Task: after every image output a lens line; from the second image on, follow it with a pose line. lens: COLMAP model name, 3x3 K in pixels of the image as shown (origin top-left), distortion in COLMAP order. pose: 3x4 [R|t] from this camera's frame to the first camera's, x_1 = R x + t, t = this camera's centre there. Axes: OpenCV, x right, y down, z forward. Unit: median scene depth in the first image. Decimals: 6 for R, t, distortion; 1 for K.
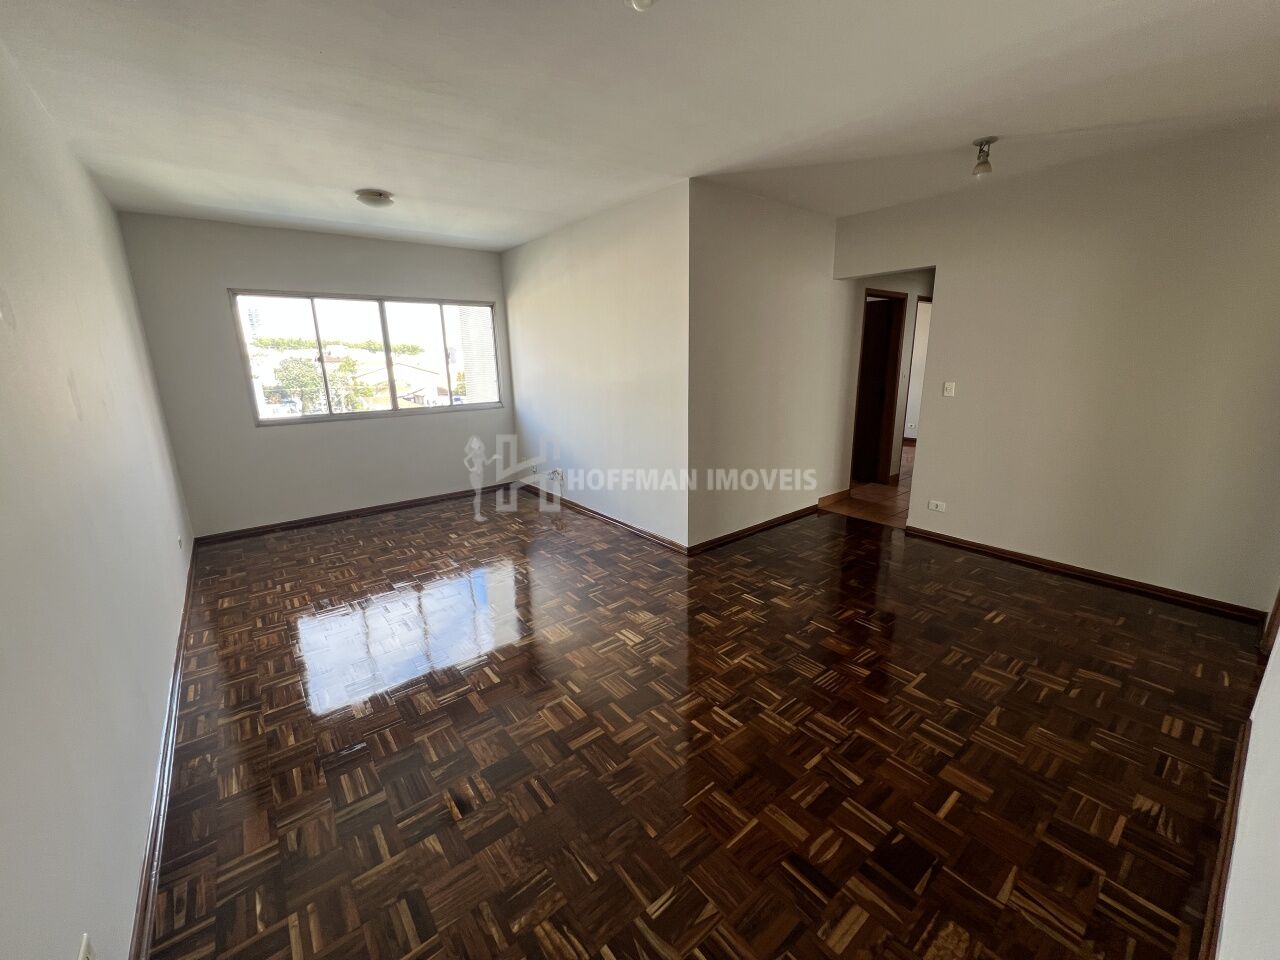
lens RADIAL K [[509.4, 0, 640.6], [0, 509.4, 484.7], [0, 0, 1]] dist [0.000808, -0.000031]
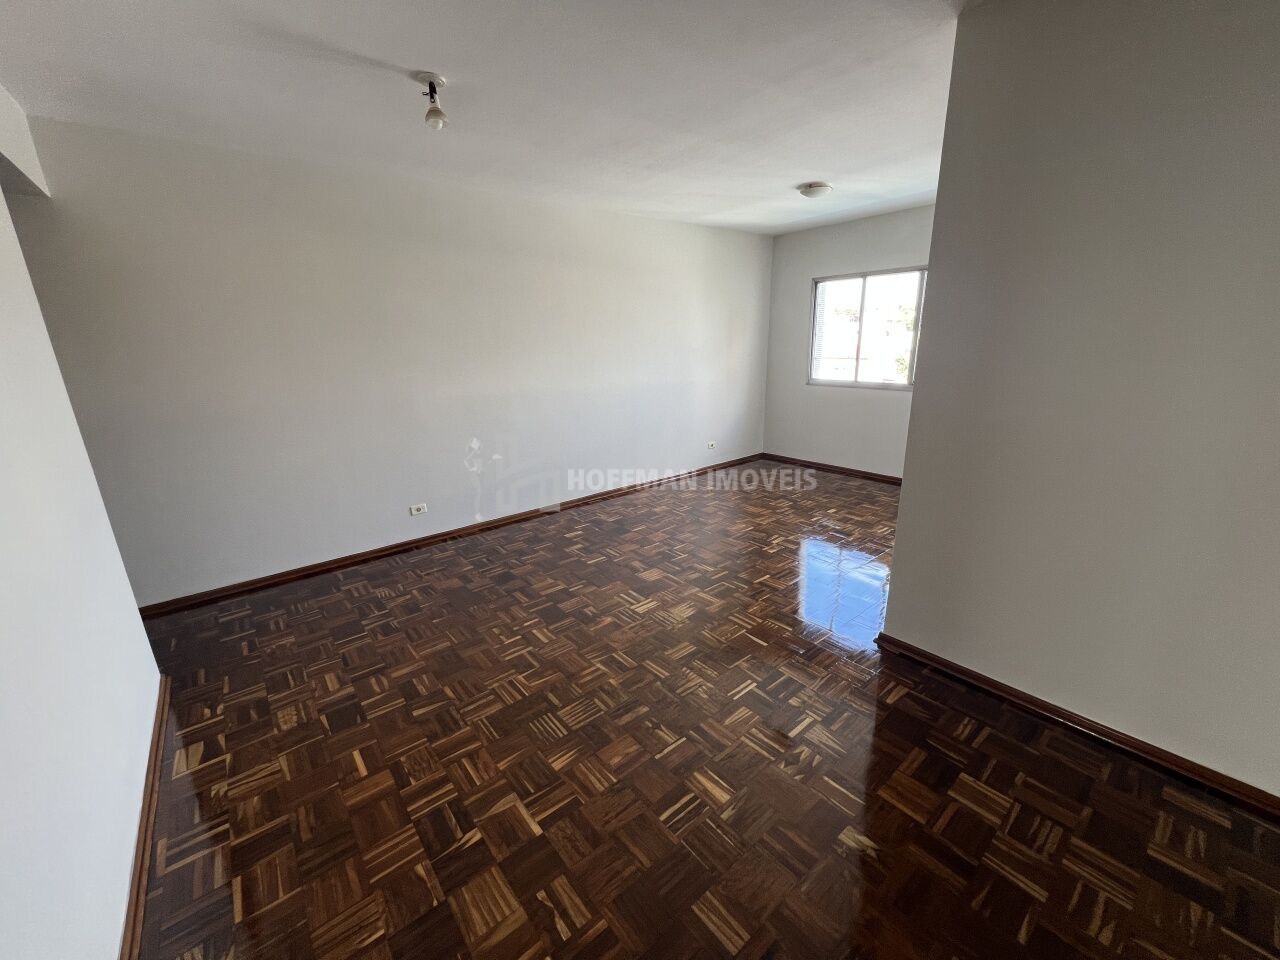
lens RADIAL K [[509.4, 0, 640.6], [0, 509.4, 484.7], [0, 0, 1]] dist [0.000808, -0.000031]
pose [[0.017492, 0.293382, -0.955835, 1.039928], [-0.221731, 0.933316, 0.282412, -0.268891], [0.974951, 0.206999, 0.081378, 0.957921]]
